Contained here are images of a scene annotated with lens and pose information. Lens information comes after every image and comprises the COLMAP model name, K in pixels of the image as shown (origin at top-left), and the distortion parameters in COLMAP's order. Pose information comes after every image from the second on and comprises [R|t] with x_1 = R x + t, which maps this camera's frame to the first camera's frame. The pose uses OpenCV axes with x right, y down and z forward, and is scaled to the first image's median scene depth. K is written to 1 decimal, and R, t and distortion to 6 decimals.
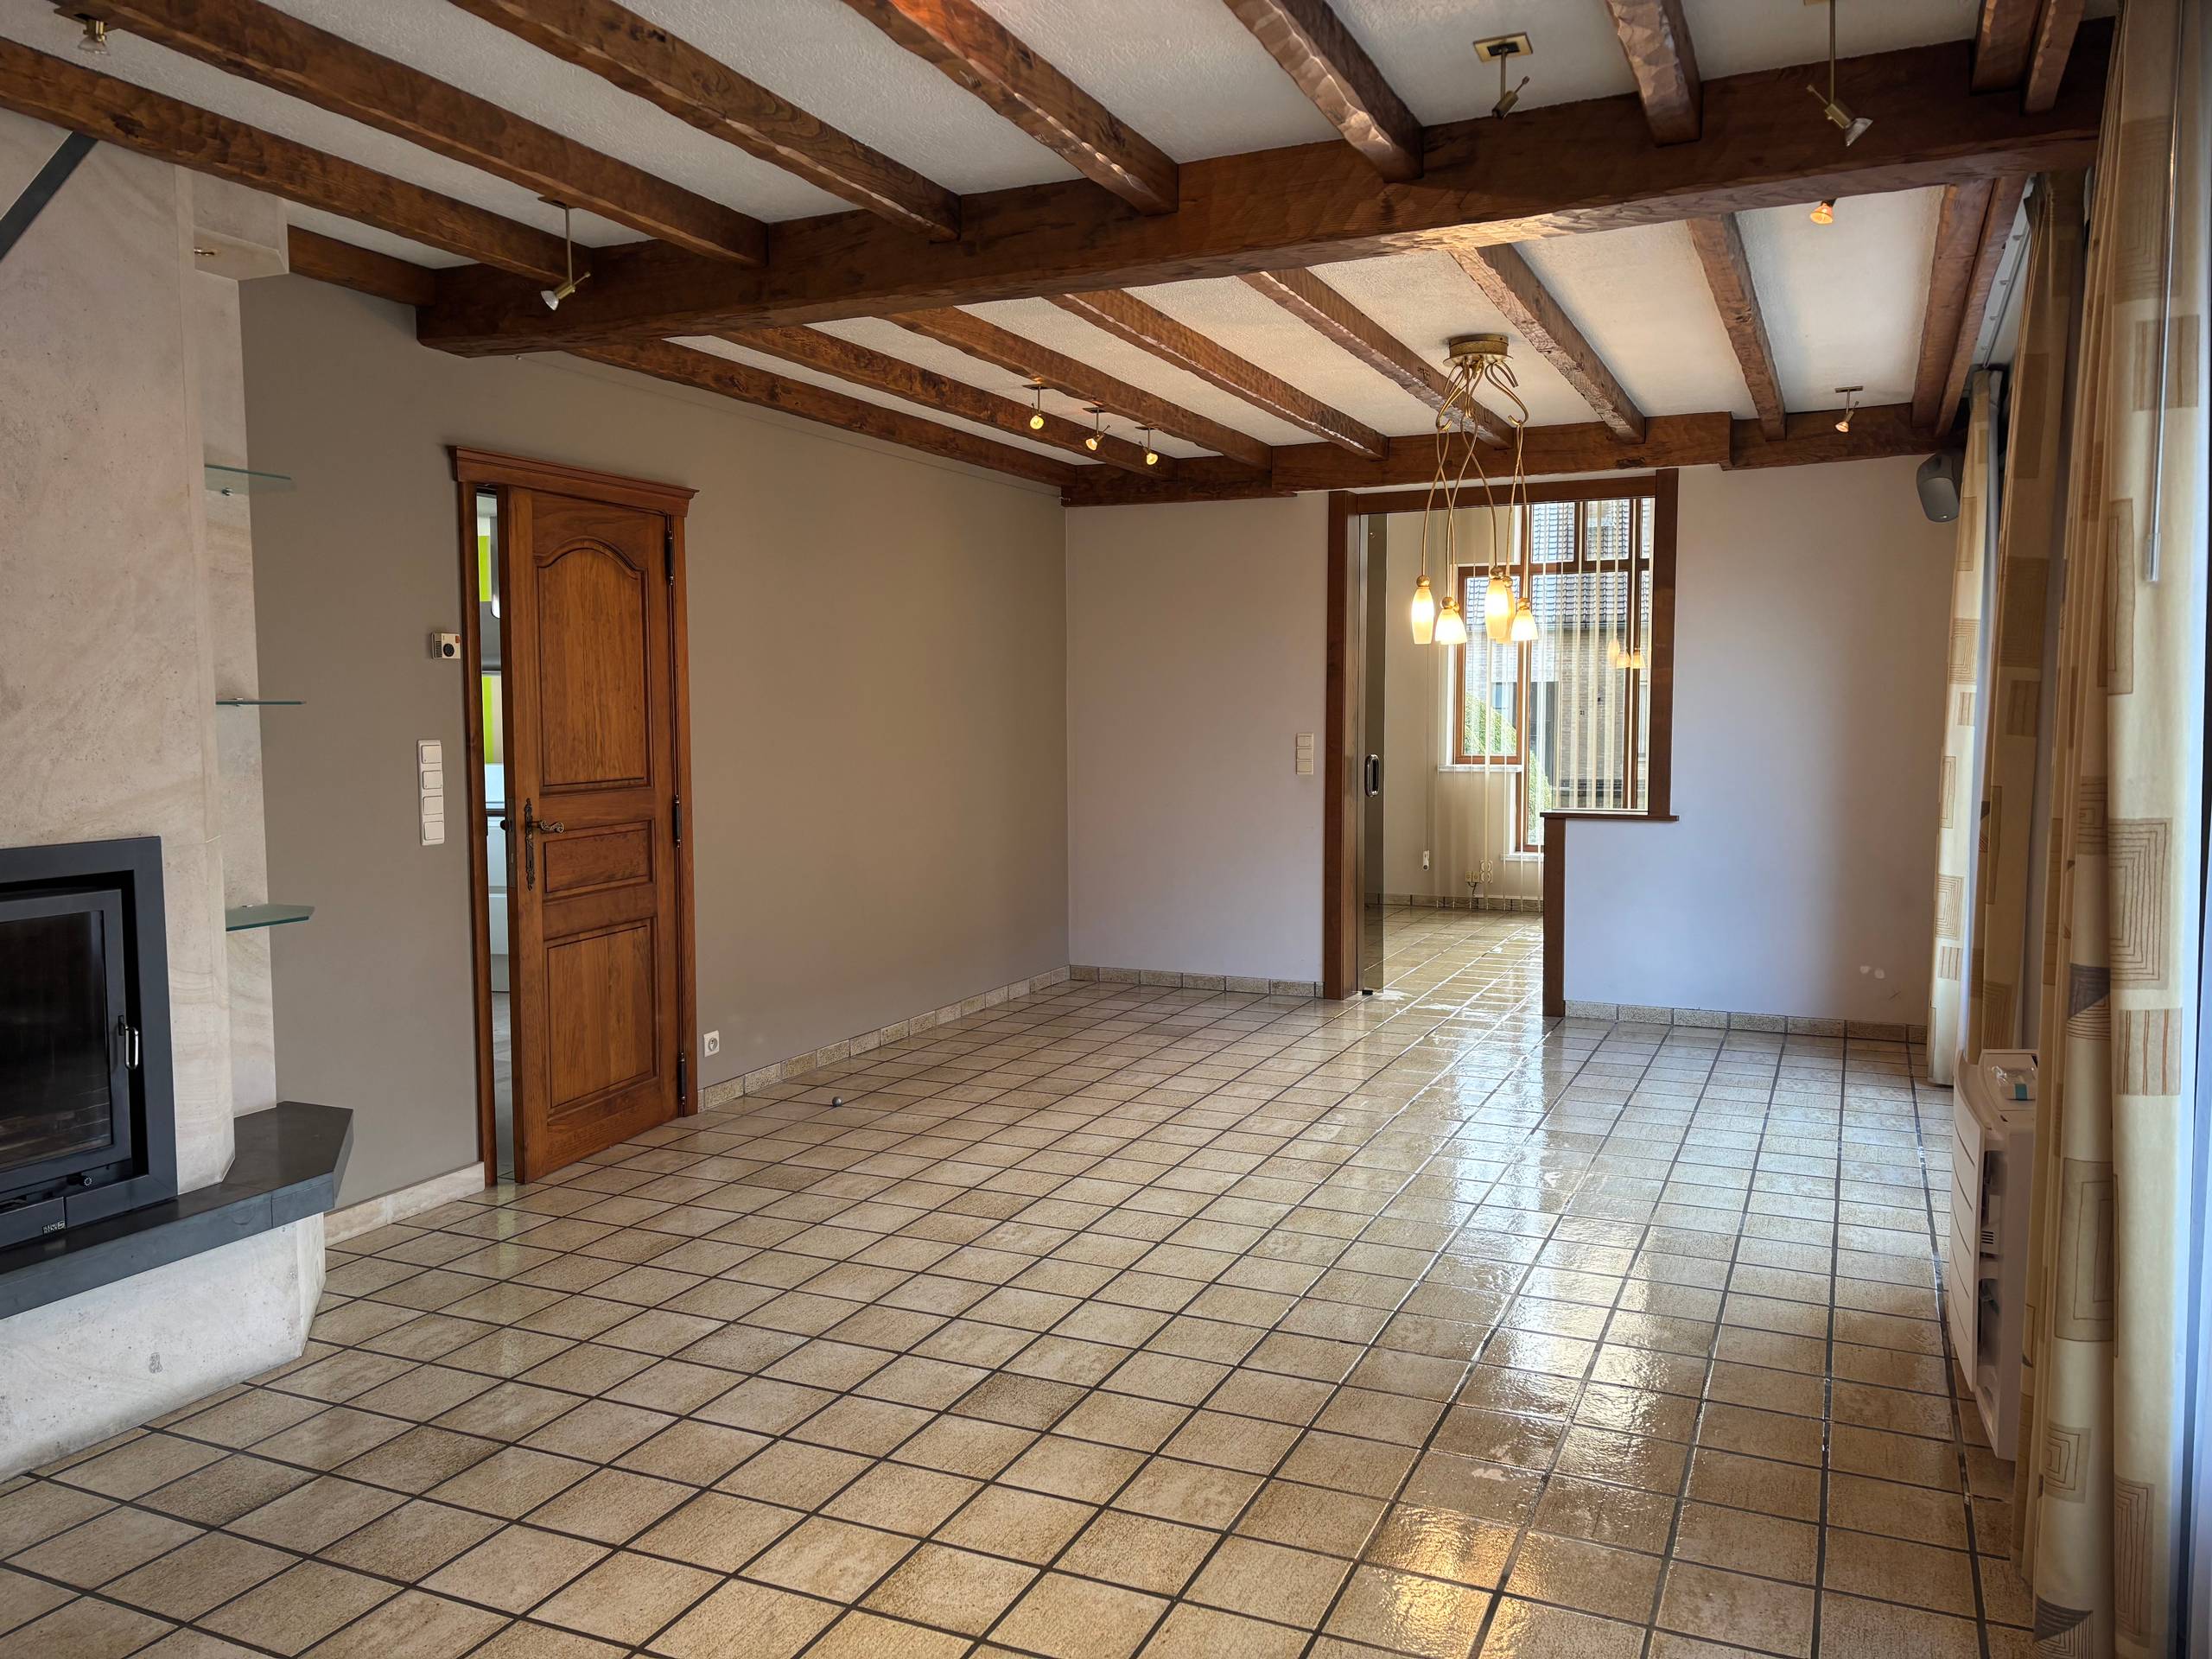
lens RADIAL K [[1660.5, 0, 1082.3], [0, 1660.5, 824.7], [0, 0, 1]] dist [0.048367, -0.030903]
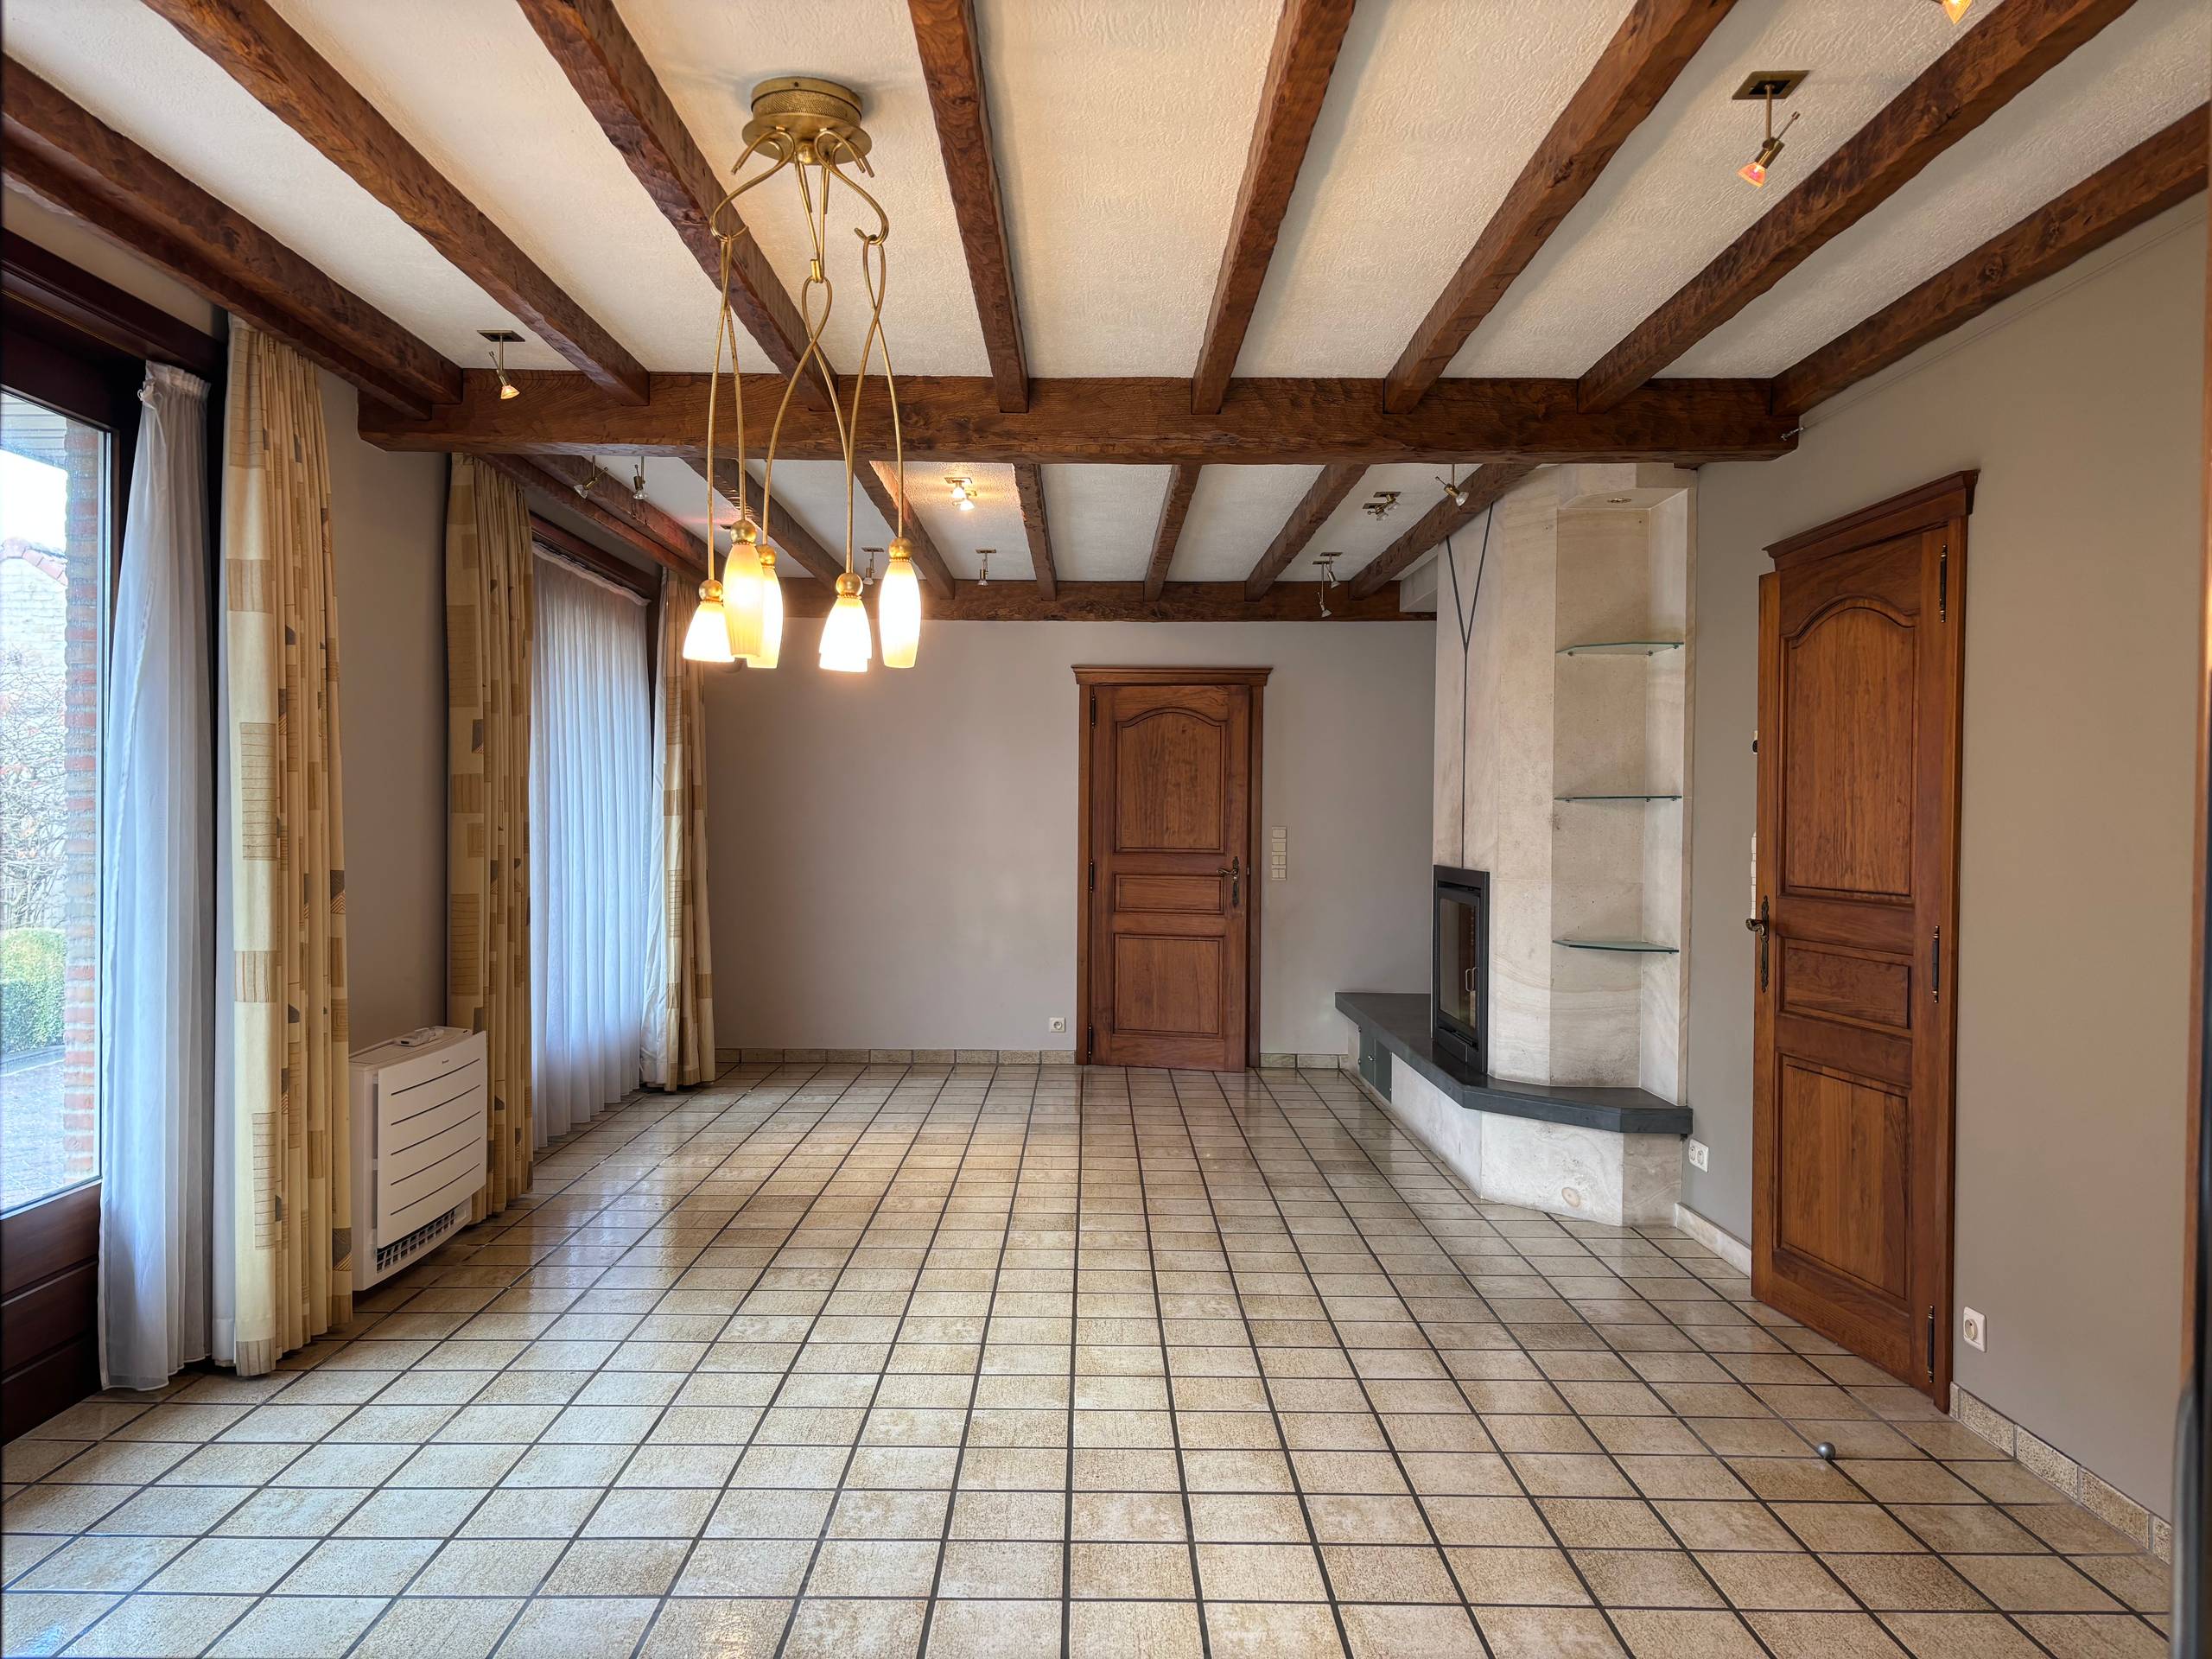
lens RADIAL K [[1660.5, 0, 1087.1], [0, 1660.5, 835.3], [0, 0, 1]] dist [0.048367, -0.030903]
pose [[-0.908415, 0.001334, -0.418067, 0.413952], [-0.035497, 0.996138, 0.080310, -0.112128], [0.416560, 0.087795, -0.904859, 1.685639]]
